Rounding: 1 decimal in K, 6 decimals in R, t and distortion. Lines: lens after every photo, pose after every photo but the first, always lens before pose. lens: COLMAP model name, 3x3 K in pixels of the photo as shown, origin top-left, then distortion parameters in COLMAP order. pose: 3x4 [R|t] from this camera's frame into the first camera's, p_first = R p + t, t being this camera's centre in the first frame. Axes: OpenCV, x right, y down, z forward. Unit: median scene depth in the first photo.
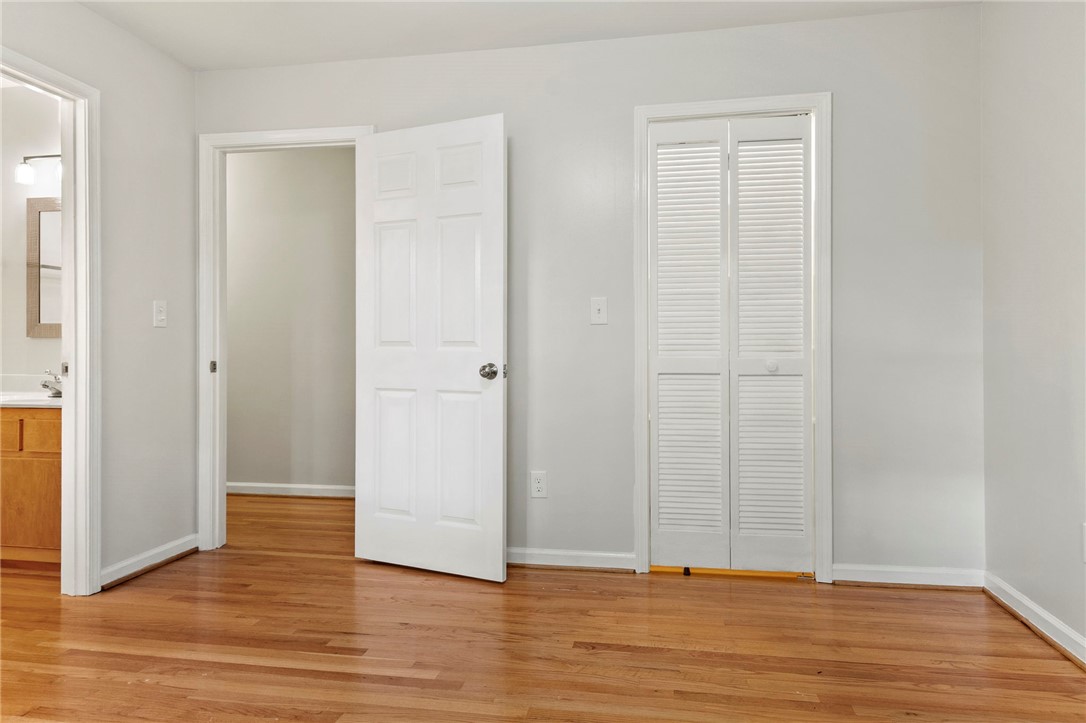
lens RADIAL K [[681.7, 0, 543.2], [0, 681.7, 348.4], [0, 0, 1]] dist [0.000536, 0.000239]
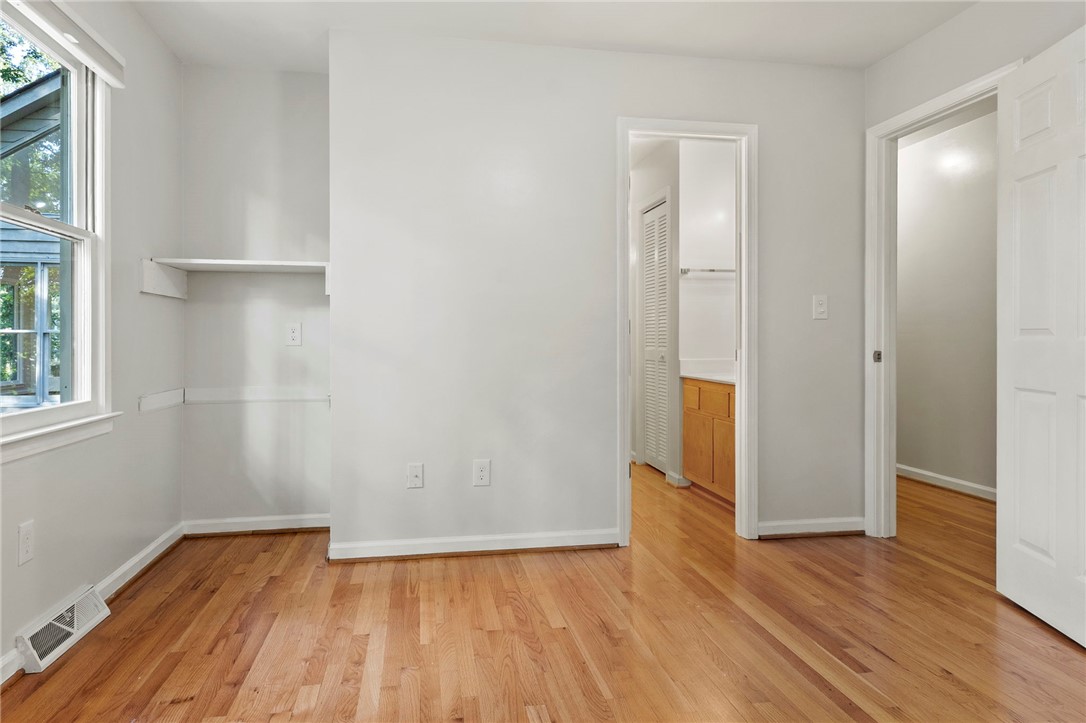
lens RADIAL K [[686.6, 0, 542.3], [0, 686.6, 341.2], [0, 0, 1]] dist [0.002577, 0.001115]
pose [[0.340339, 0.002385, -0.940300, 0.325429], [0.002905, 0.999989, 0.003588, -0.000916], [0.940298, -0.003953, 0.340329, 0.202706]]
